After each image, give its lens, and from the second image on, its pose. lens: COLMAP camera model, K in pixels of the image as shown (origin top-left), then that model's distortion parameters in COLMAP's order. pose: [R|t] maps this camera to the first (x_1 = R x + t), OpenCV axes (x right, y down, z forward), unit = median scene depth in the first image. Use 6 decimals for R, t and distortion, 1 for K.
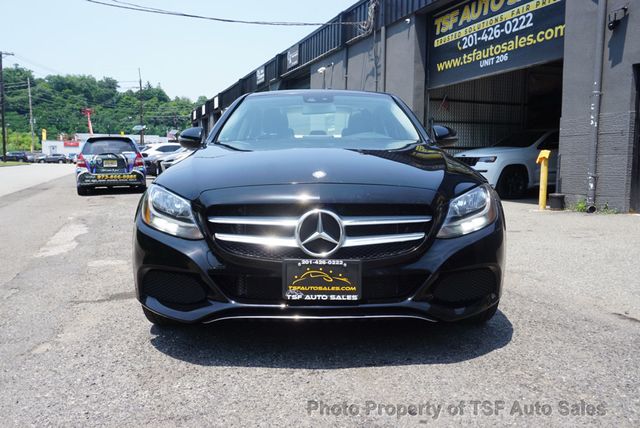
lens RADIAL K [[552.8, 0, 315.9], [0, 552.8, 219.2], [0, 0, 1]] dist [-0.023477, 0.026272]
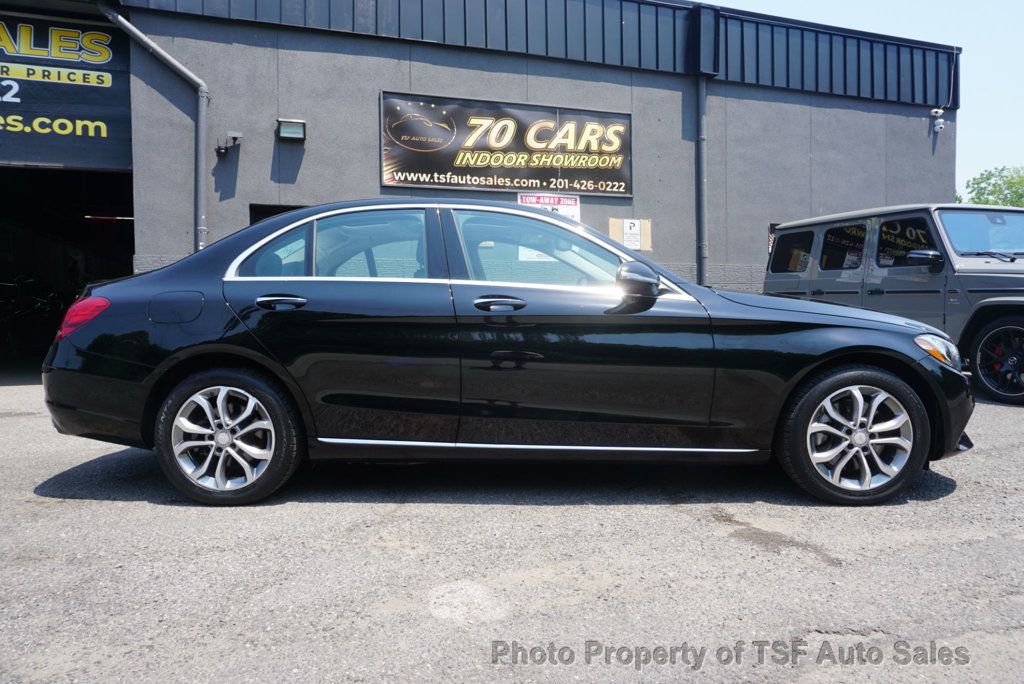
lens RADIAL K [[691.4, 0, 515.9], [0, 691.4, 340.7], [0, 0, 1]] dist [-0.029346, 0.021894]
pose [[-0.021832, -0.043324, 0.998822, -0.369820], [0.121445, 0.991547, 0.045663, -0.045300], [-0.992358, 0.122299, -0.016386, 0.439258]]
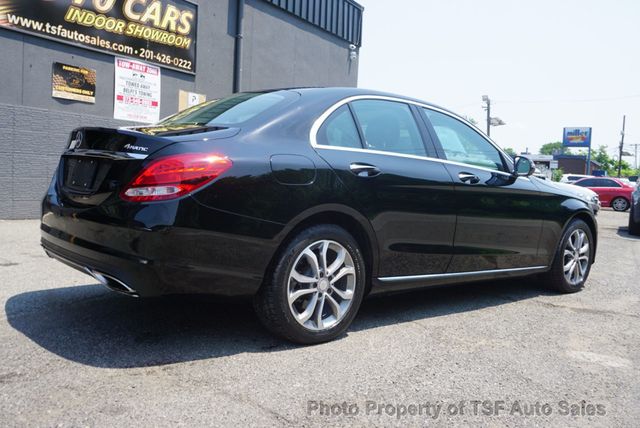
lens RADIAL K [[580.1, 0, 321.5], [0, 580.1, 213.5], [0, 0, 1]] dist [-0.009884, 0.000000]
pose [[-0.683105, -0.082764, 0.725615, -0.279886], [0.035002, 0.988706, 0.145725, -0.082529], [-0.729481, 0.124944, -0.672493, 0.753191]]
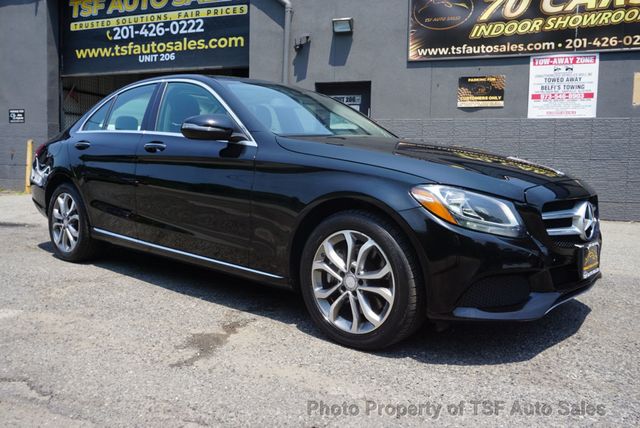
lens RADIAL K [[552.8, 0, 316.5], [0, 552.8, 210.3], [0, 0, 1]] dist [-0.023477, 0.026272]
pose [[0.634577, -0.052600, 0.771067, -0.276440], [0.064224, 0.997820, 0.015212, -0.009027], [-0.770186, 0.039868, 0.636572, 0.153635]]
